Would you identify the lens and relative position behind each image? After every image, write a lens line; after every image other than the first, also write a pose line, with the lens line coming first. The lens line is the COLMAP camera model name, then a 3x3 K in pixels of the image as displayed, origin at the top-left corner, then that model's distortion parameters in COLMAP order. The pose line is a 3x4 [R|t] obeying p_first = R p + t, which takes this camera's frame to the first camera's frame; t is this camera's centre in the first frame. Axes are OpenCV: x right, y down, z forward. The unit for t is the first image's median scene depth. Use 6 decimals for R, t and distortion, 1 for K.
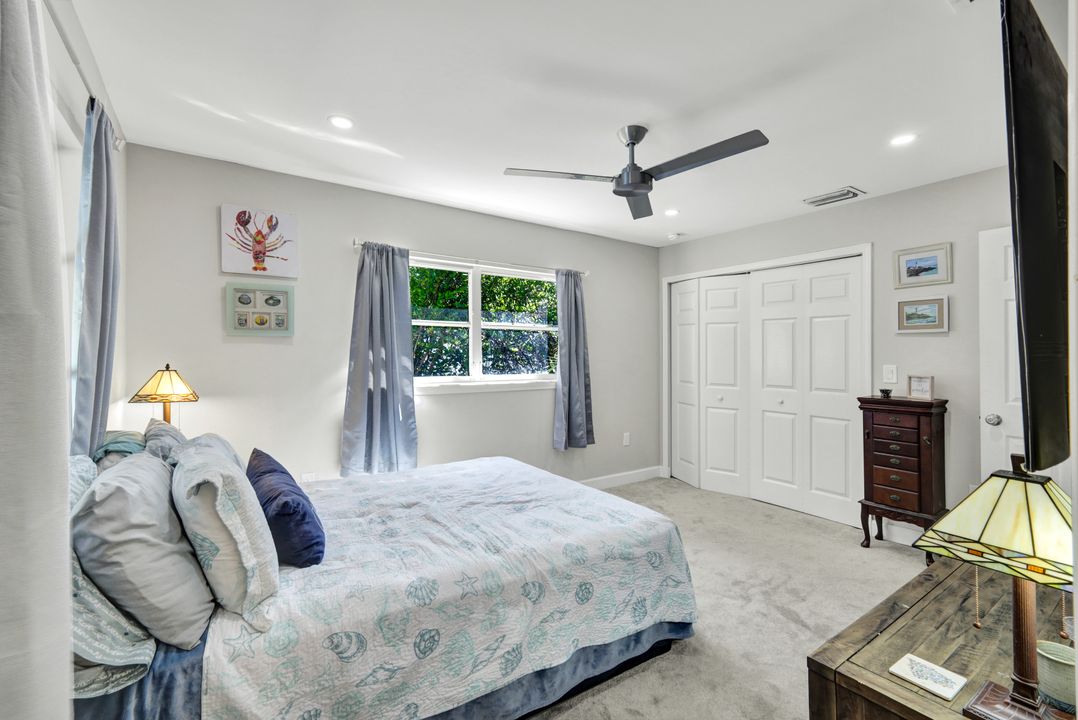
lens RADIAL K [[471.5, 0, 543.6], [0, 471.5, 340.9], [0, 0, 1]] dist [0.001128, -0.000090]
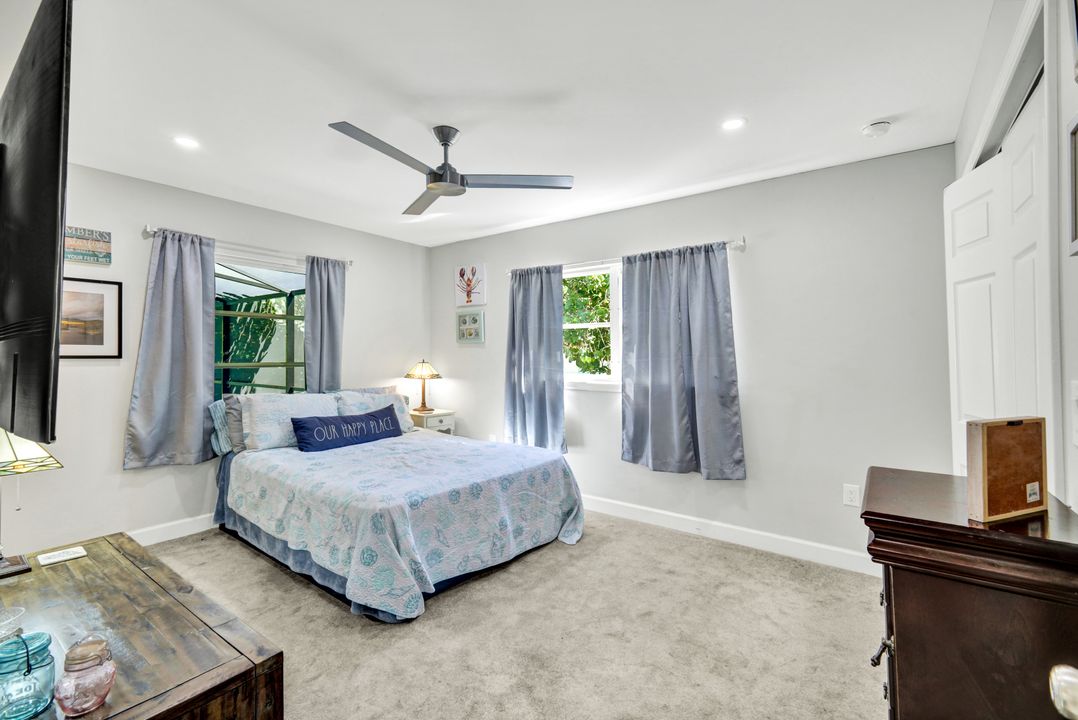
lens RADIAL K [[471.5, 0, 543.6], [0, 471.5, 340.9], [0, 0, 1]] dist [0.001128, -0.000090]
pose [[0.323483, -0.034802, -0.945594, 1.002873], [0.026266, 0.999269, -0.027792, 0.033718], [0.945869, -0.015847, 0.324160, 0.715409]]
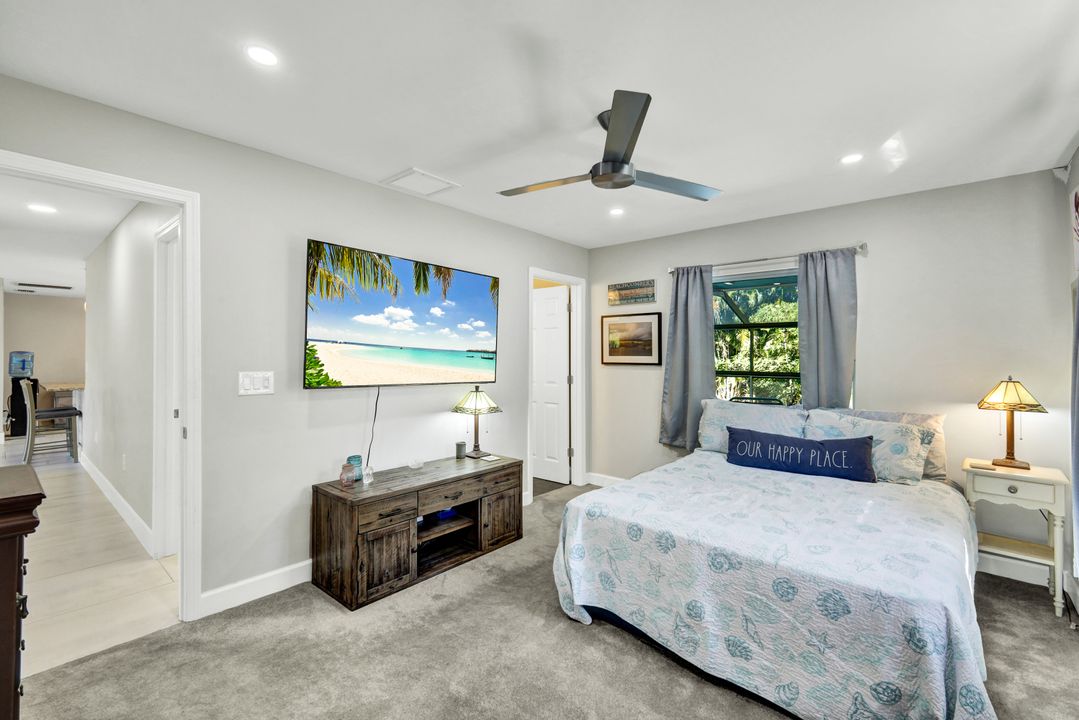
lens RADIAL K [[466.6, 0, 536.6], [0, 466.6, 359.3], [0, 0, 1]] dist [0.000459, -0.000049]
pose [[-0.969537, -0.013143, -0.244593, 0.455307], [-0.007723, 0.999703, -0.023104, 0.036899], [0.244824, -0.020511, -0.969350, 1.516557]]
